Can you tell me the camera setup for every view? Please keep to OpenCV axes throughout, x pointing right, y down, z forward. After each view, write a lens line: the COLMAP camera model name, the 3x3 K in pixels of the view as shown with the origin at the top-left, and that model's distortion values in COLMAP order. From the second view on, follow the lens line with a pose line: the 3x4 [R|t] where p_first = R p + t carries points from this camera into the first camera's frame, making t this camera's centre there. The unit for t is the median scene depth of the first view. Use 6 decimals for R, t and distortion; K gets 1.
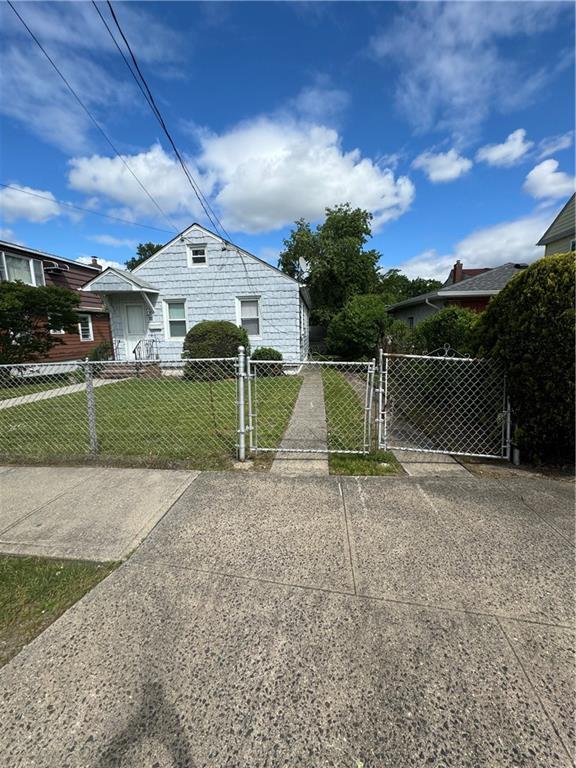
lens RADIAL K [[305.6, 0, 299.0], [0, 305.6, 383.5], [0, 0, 1]] dist [-0.002029, -0.000123]
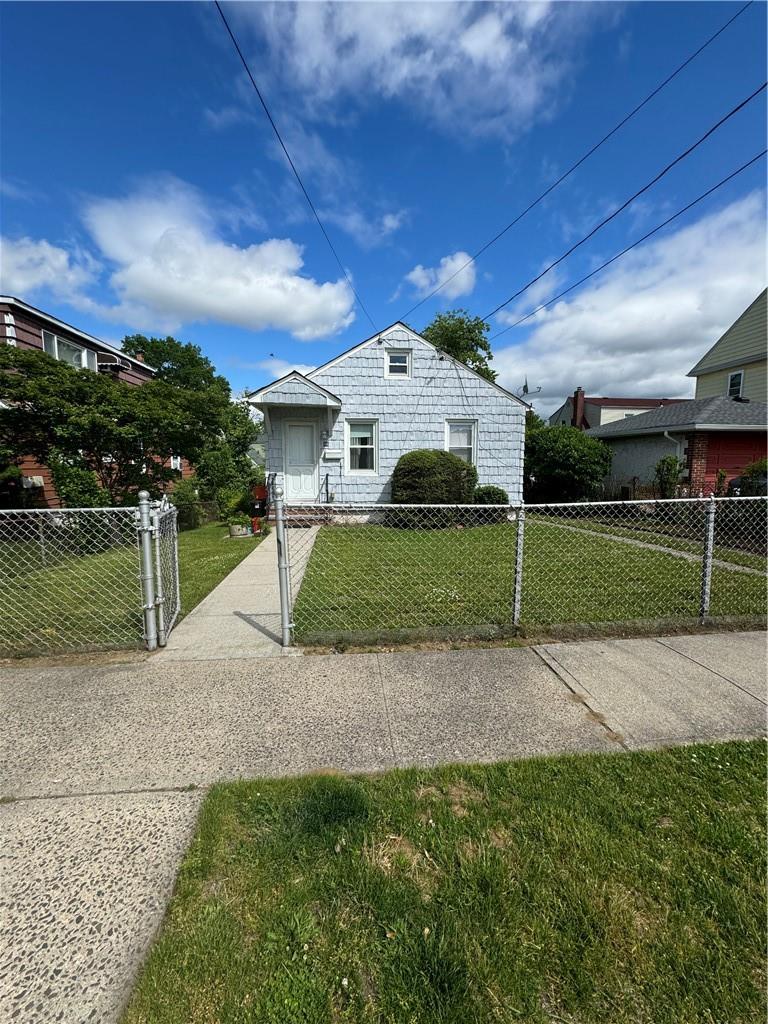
lens RADIAL K [[407.5, 0, 398.7], [0, 407.5, 511.3], [0, 0, 1]] dist [-0.002029, -0.000123]
pose [[0.980140, -0.002145, 0.198297, -0.522282], [0.014383, 0.998077, -0.060294, 0.006914], [-0.197786, 0.061948, 0.978286, 0.036000]]
